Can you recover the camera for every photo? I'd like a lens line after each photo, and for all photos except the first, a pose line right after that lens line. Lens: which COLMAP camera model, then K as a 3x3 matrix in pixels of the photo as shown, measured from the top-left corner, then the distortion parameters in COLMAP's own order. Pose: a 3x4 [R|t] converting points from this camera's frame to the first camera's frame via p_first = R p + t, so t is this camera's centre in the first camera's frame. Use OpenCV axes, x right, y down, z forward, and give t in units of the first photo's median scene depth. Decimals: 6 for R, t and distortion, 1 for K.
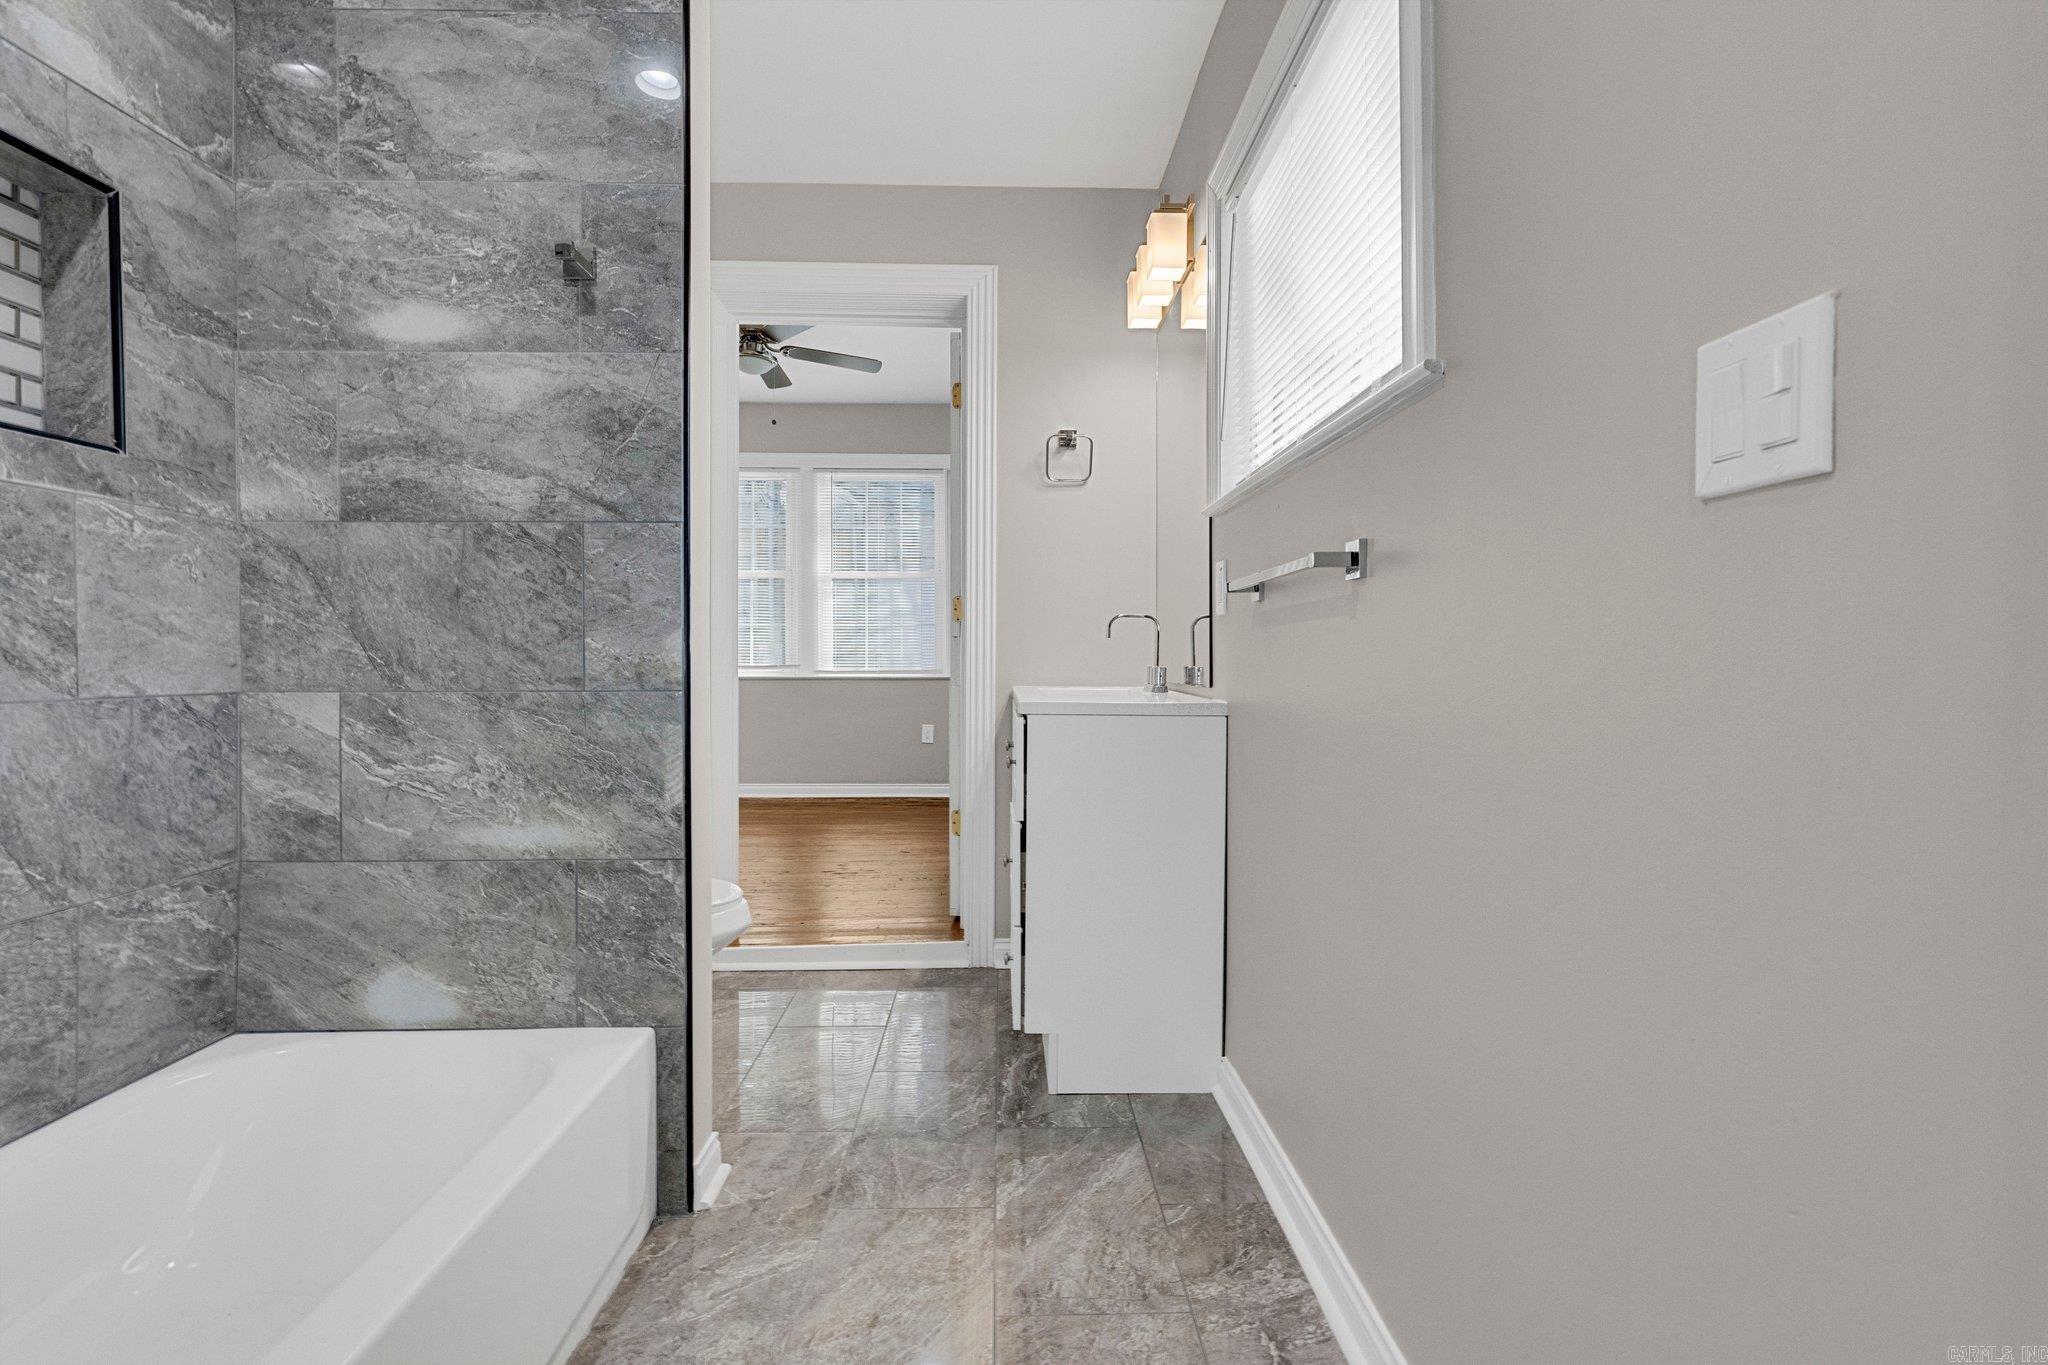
lens RADIAL K [[996.6, 0, 1025.2], [0, 996.6, 678.6], [0, 0, 1]] dist [0.001011, 0.000590]
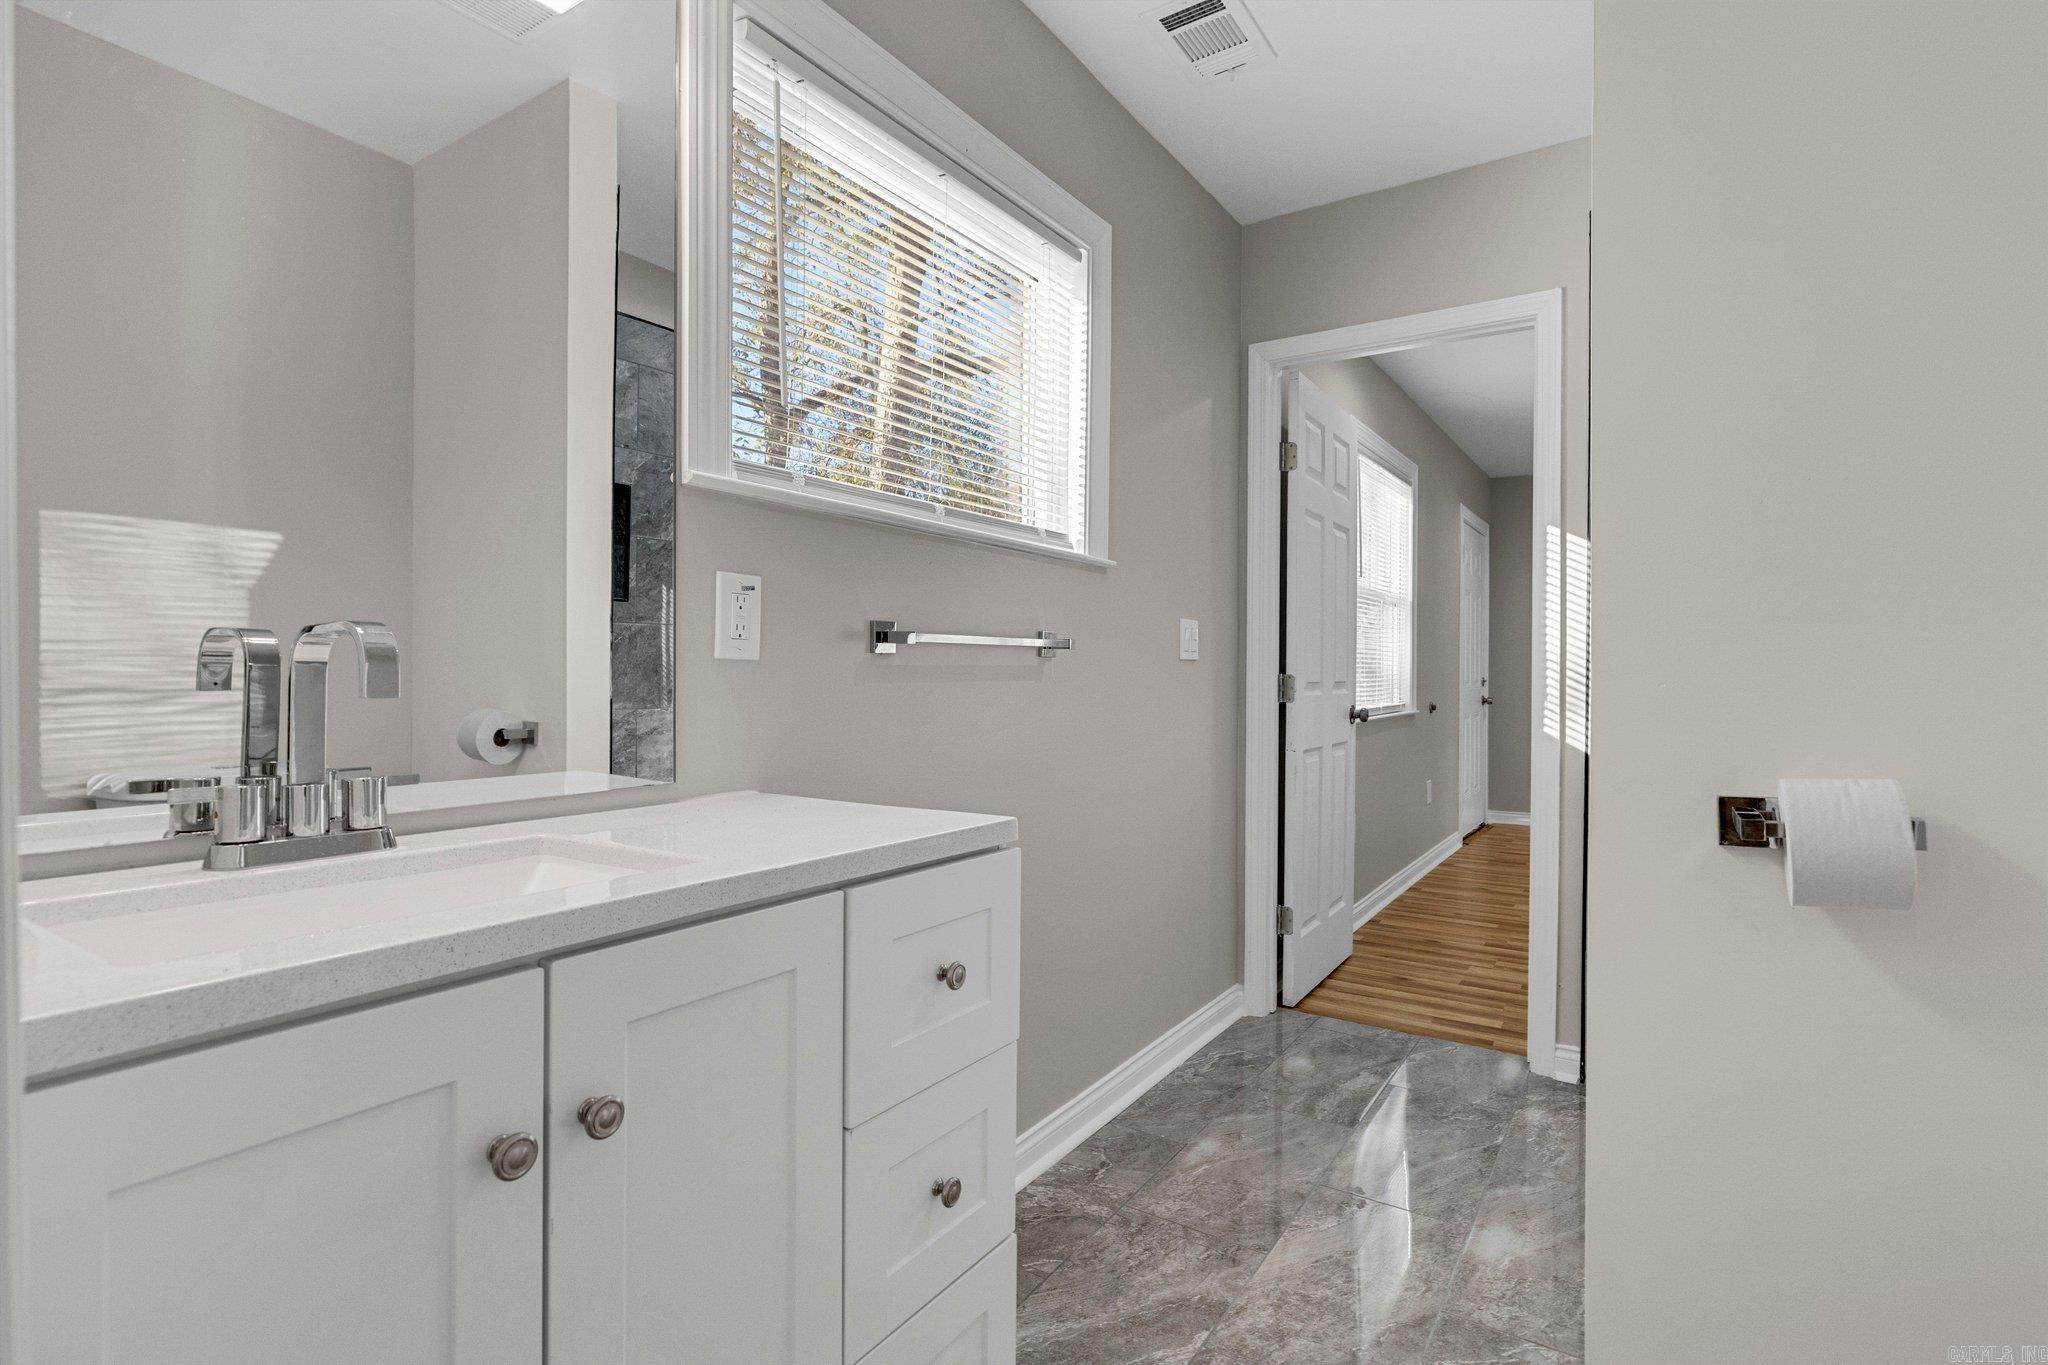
lens RADIAL K [[996.6, 0, 1021.2], [0, 996.6, 676.6], [0, 0, 1]] dist [0.001011, 0.000590]
pose [[-0.818992, -0.005063, 0.573783, -0.437710], [0.008226, 0.999755, 0.020562, -0.088593], [-0.573746, 0.021560, -0.818749, 1.960310]]
